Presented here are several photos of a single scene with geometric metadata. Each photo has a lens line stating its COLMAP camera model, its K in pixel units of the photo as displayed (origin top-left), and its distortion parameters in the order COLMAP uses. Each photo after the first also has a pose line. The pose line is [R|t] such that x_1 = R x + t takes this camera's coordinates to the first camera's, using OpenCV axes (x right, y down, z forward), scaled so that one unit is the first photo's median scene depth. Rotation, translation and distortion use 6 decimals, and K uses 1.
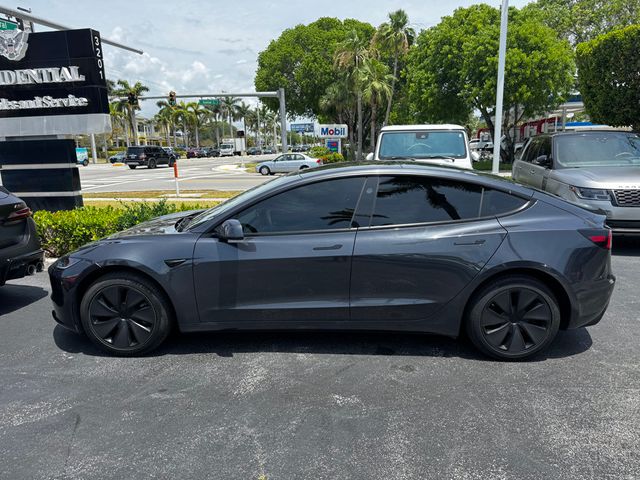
lens RADIAL K [[443.9, 0, 320.0], [0, 443.9, 240.0], [0, 0, 1]] dist [-0.009730, -0.007732]
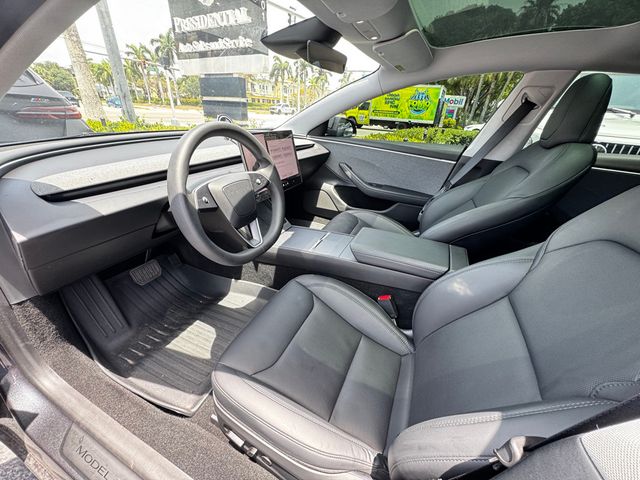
lens RADIAL K [[252.1, 0, 320.0], [0, 252.1, 240.0], [0, 0, 1]] dist [-0.001347, -0.000410]
pose [[0.918499, 0.240595, -0.313806, 0.002064], [-0.152198, 0.947558, 0.281014, -0.016907], [0.364960, -0.210350, 0.906949, 0.307434]]
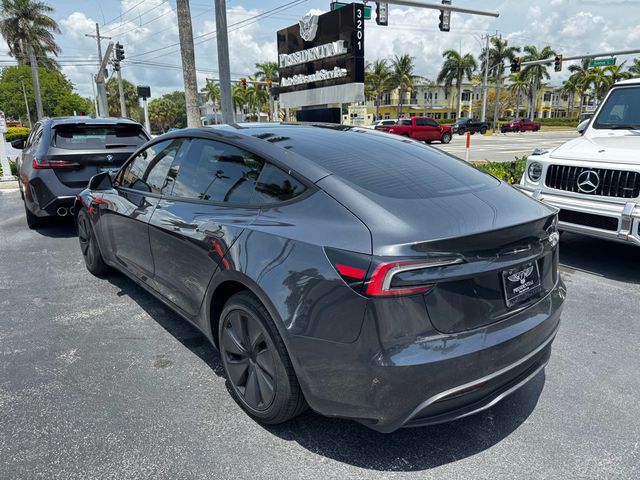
lens RADIAL K [[453.0, 0, 320.0], [0, 453.0, 240.0], [0, 0, 1]] dist [-0.004240, -0.004406]
pose [[0.667685, 0.190242, -0.719726, 0.309561], [-0.149175, 0.981378, 0.121015, -0.030427], [0.729345, 0.026565, 0.683630, 0.192013]]
